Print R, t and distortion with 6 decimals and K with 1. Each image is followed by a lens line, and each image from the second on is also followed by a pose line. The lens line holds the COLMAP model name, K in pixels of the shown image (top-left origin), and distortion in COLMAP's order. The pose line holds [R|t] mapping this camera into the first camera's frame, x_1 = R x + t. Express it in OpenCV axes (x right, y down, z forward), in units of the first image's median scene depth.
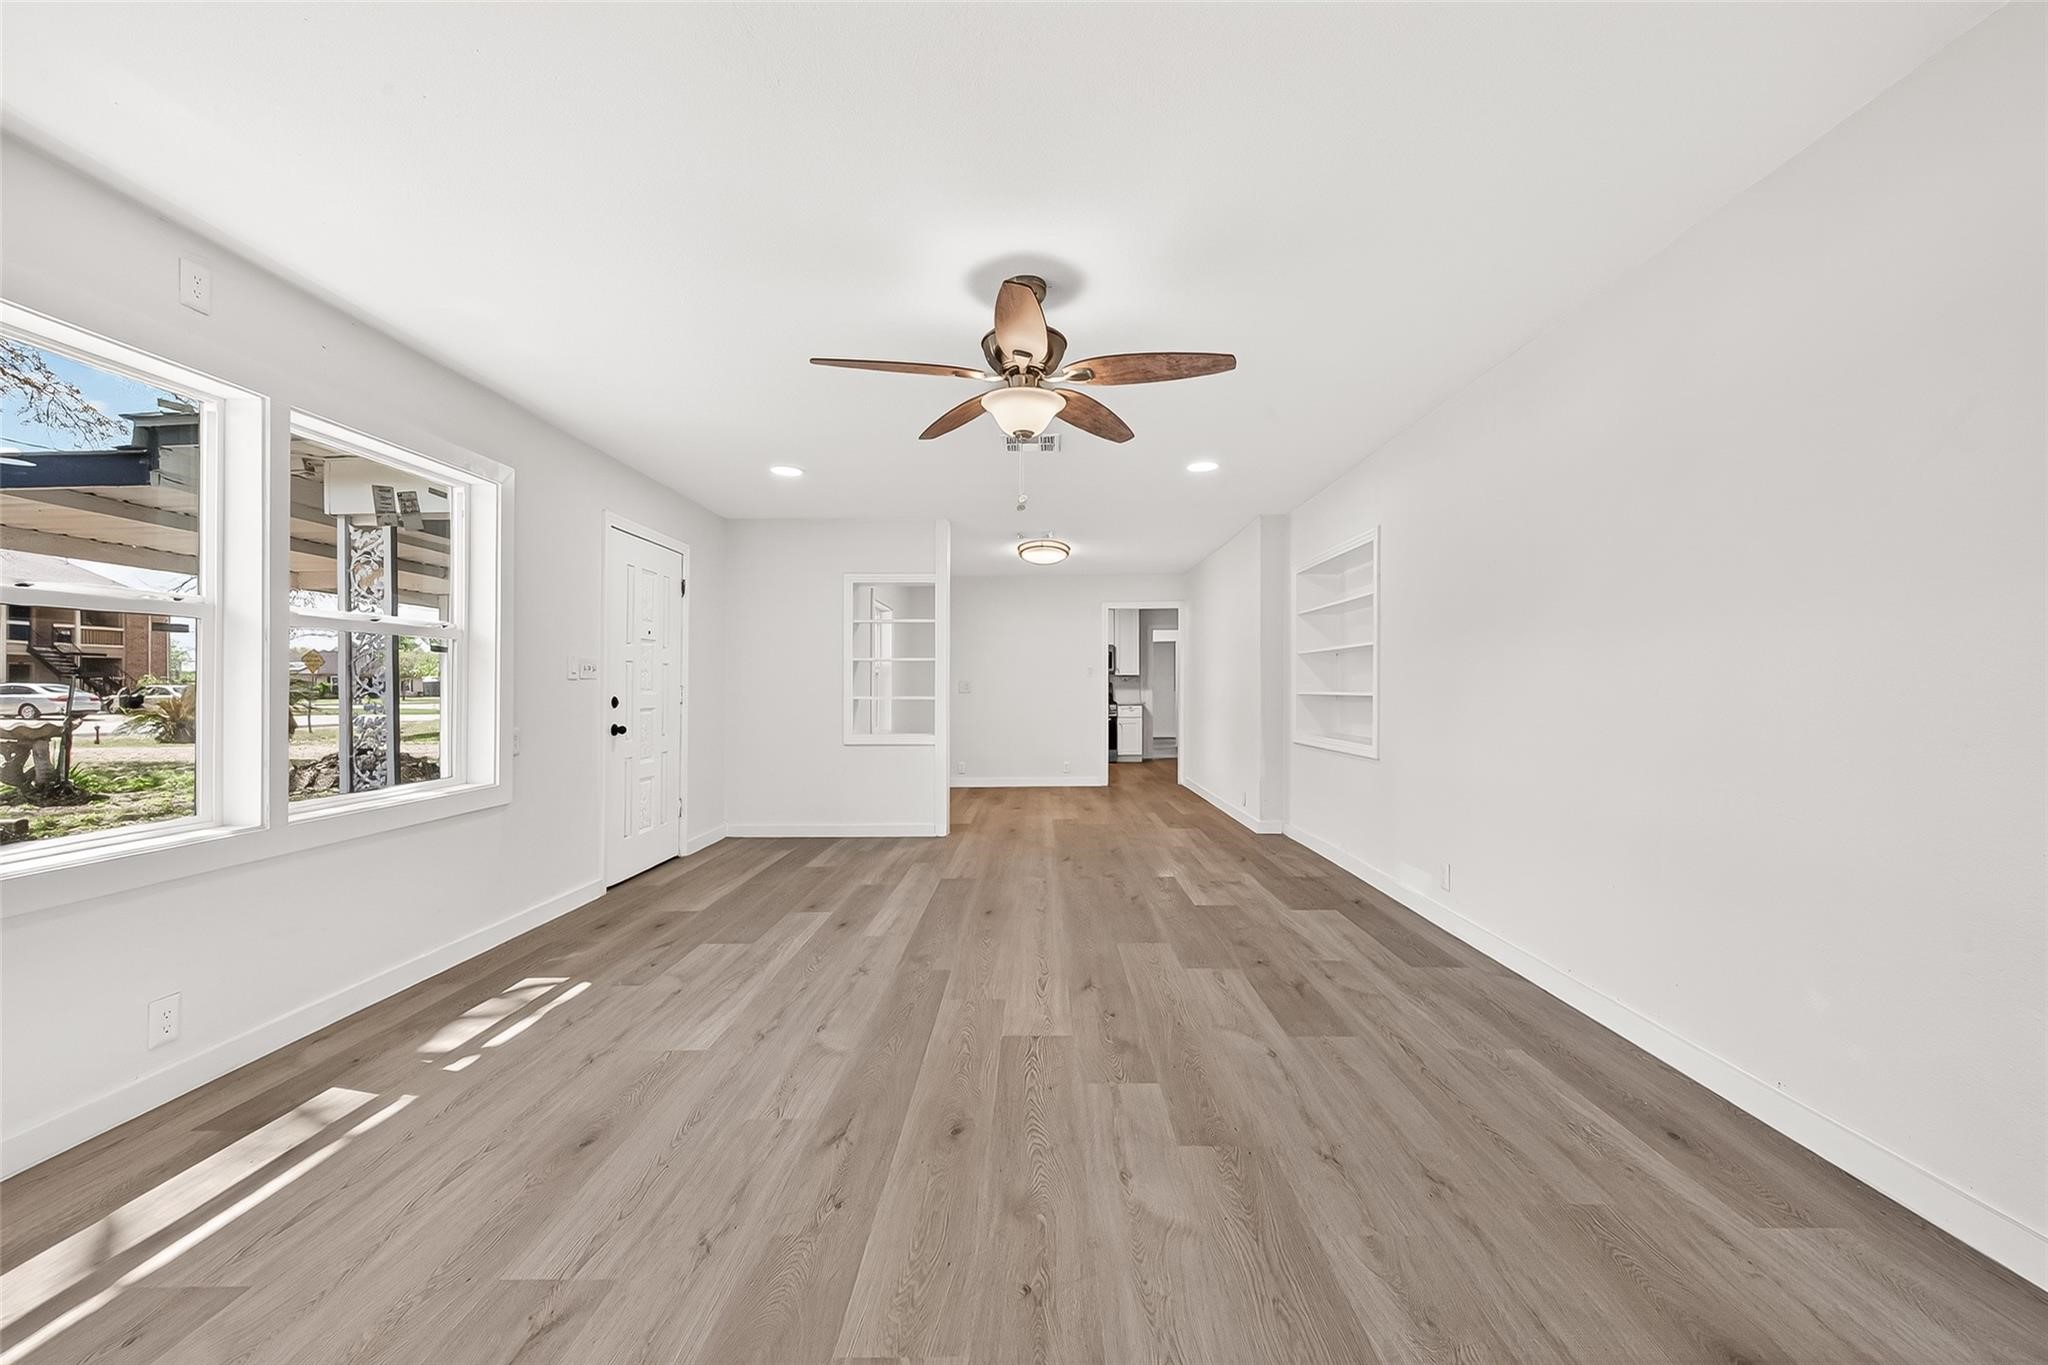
lens RADIAL K [[798.0, 0, 1034.3], [0, 798.0, 682.9], [0, 0, 1]] dist [0.000393, -0.001132]
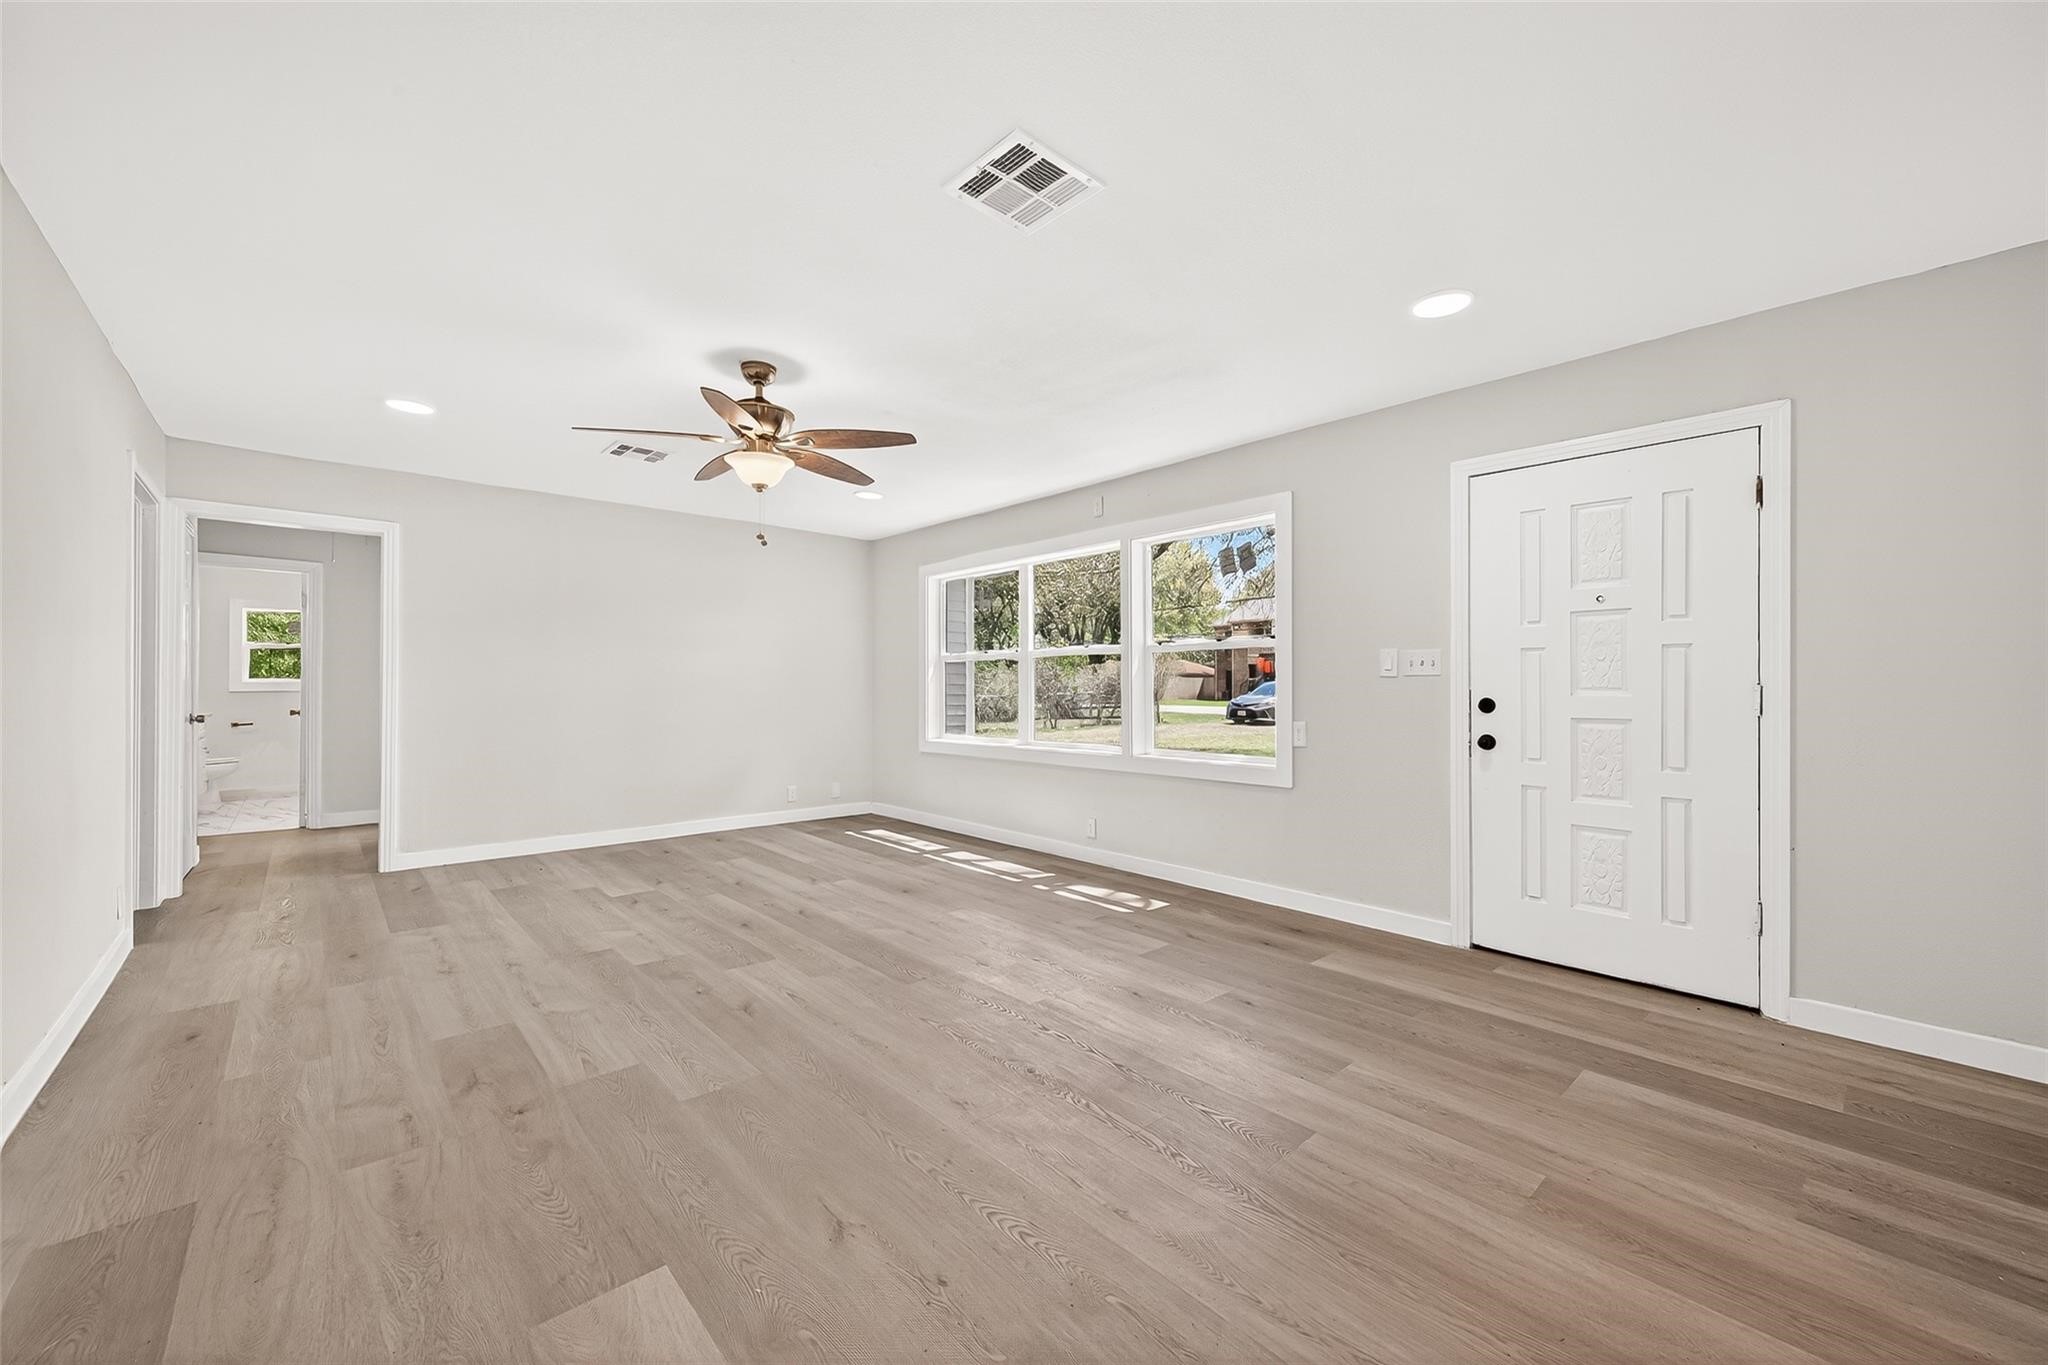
lens RADIAL K [[798.0, 0, 1041.2], [0, 798.0, 685.0], [0, 0, 1]] dist [0.000393, -0.001132]
pose [[-0.731322, 0.002868, -0.682027, 0.519794], [0.005380, 0.999984, -0.001563, 0.006897], [0.682011, -0.004812, -0.731326, 2.218232]]
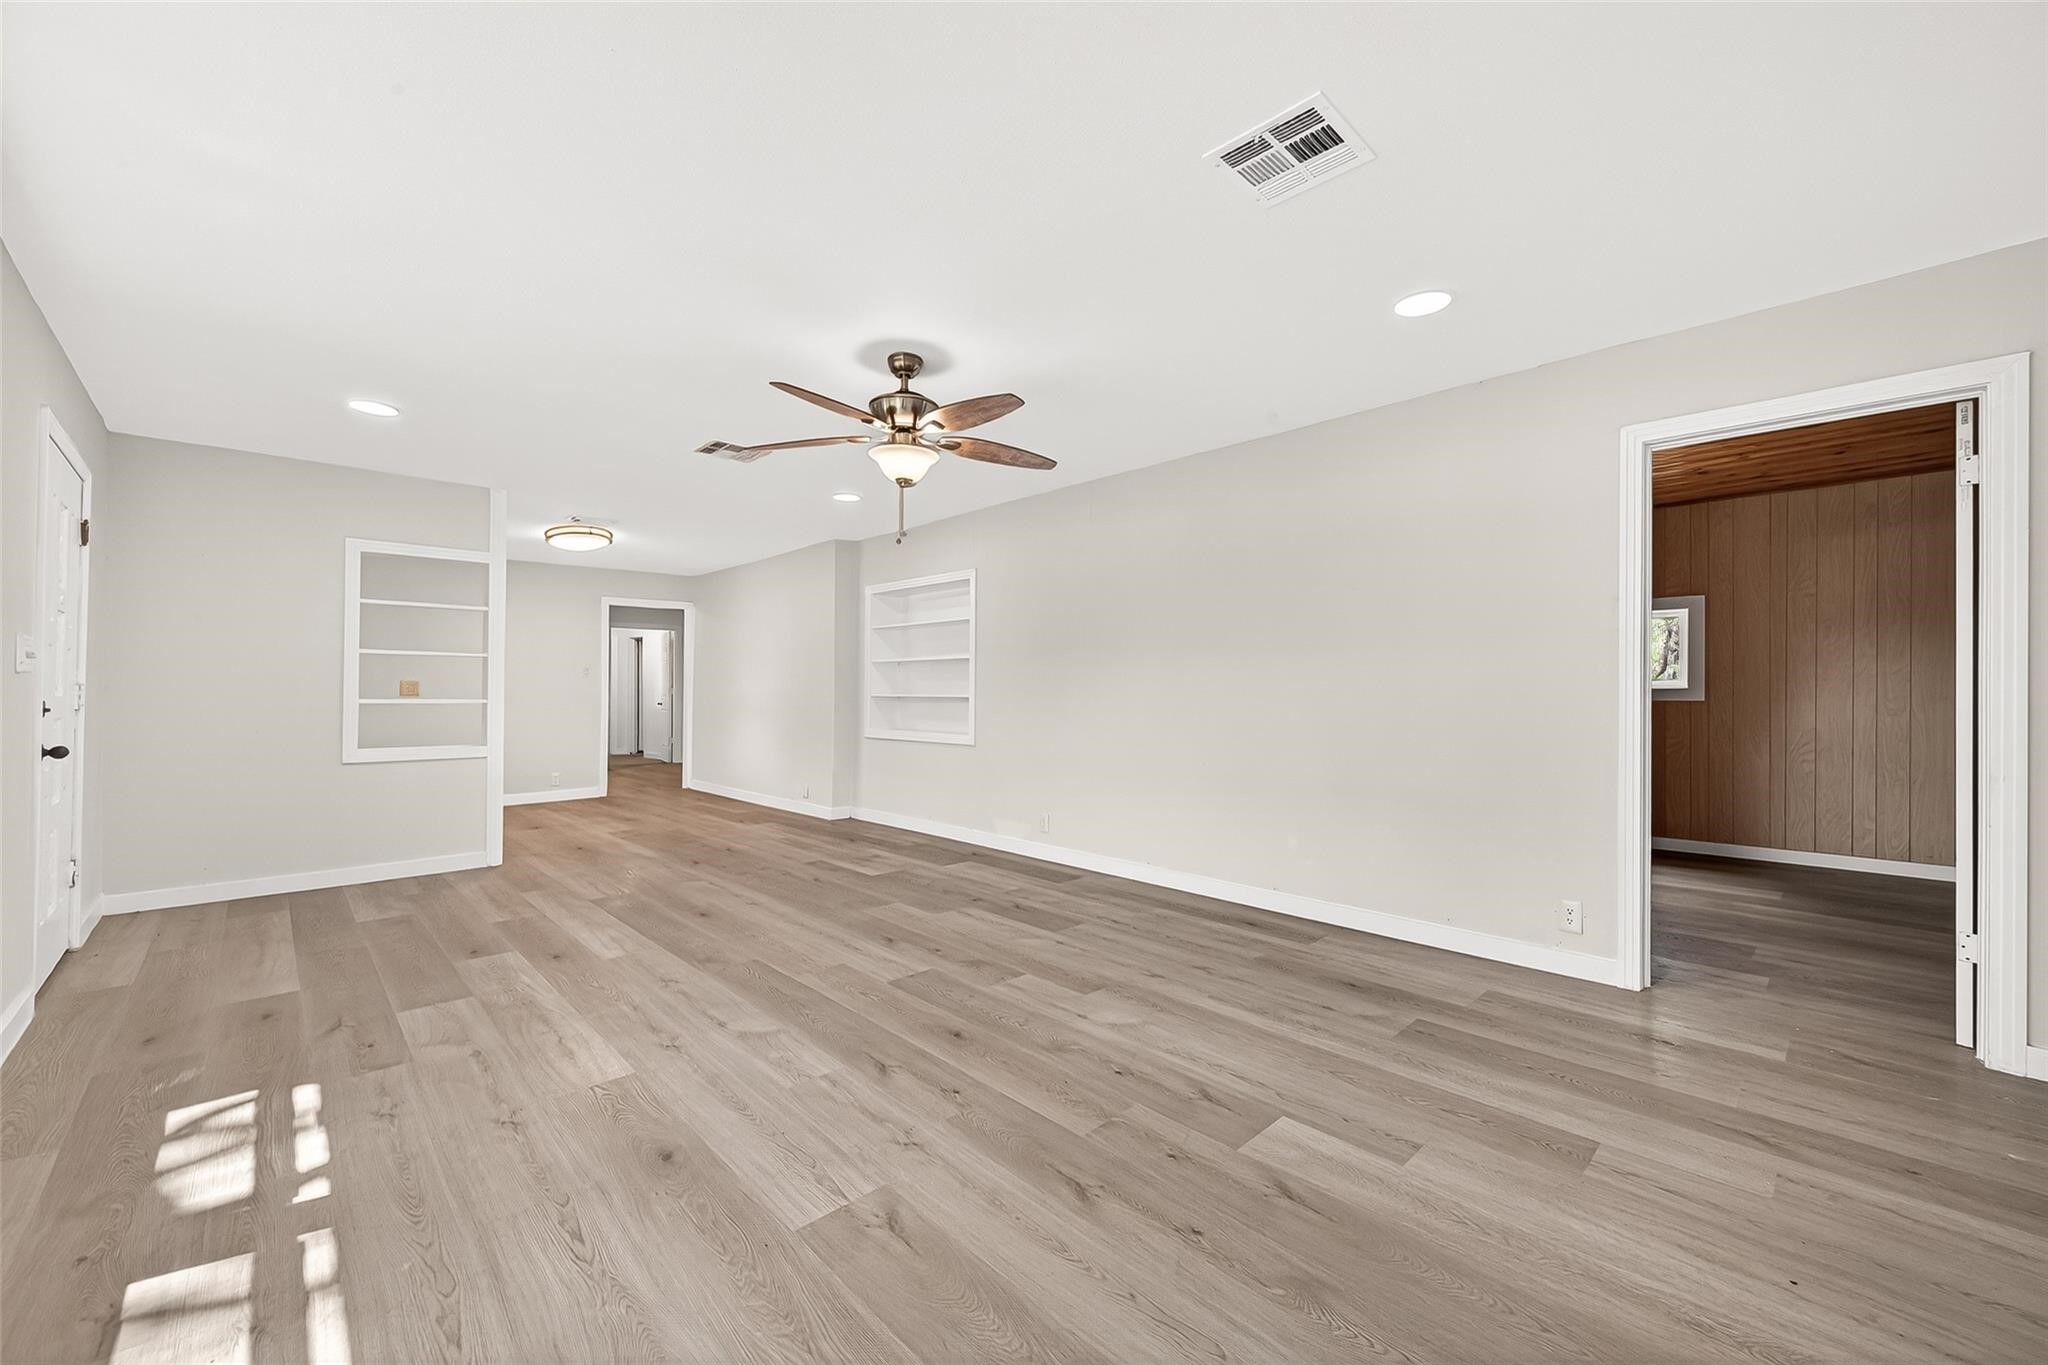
lens RADIAL K [[798.0, 0, 1037.6], [0, 798.0, 684.1], [0, 0, 1]] dist [0.000393, -0.001132]
pose [[0.711088, 0.009859, 0.703034, -0.716568], [-0.008642, 0.999949, -0.005281, 0.001345], [-0.703050, -0.002321, 0.711137, -0.005280]]
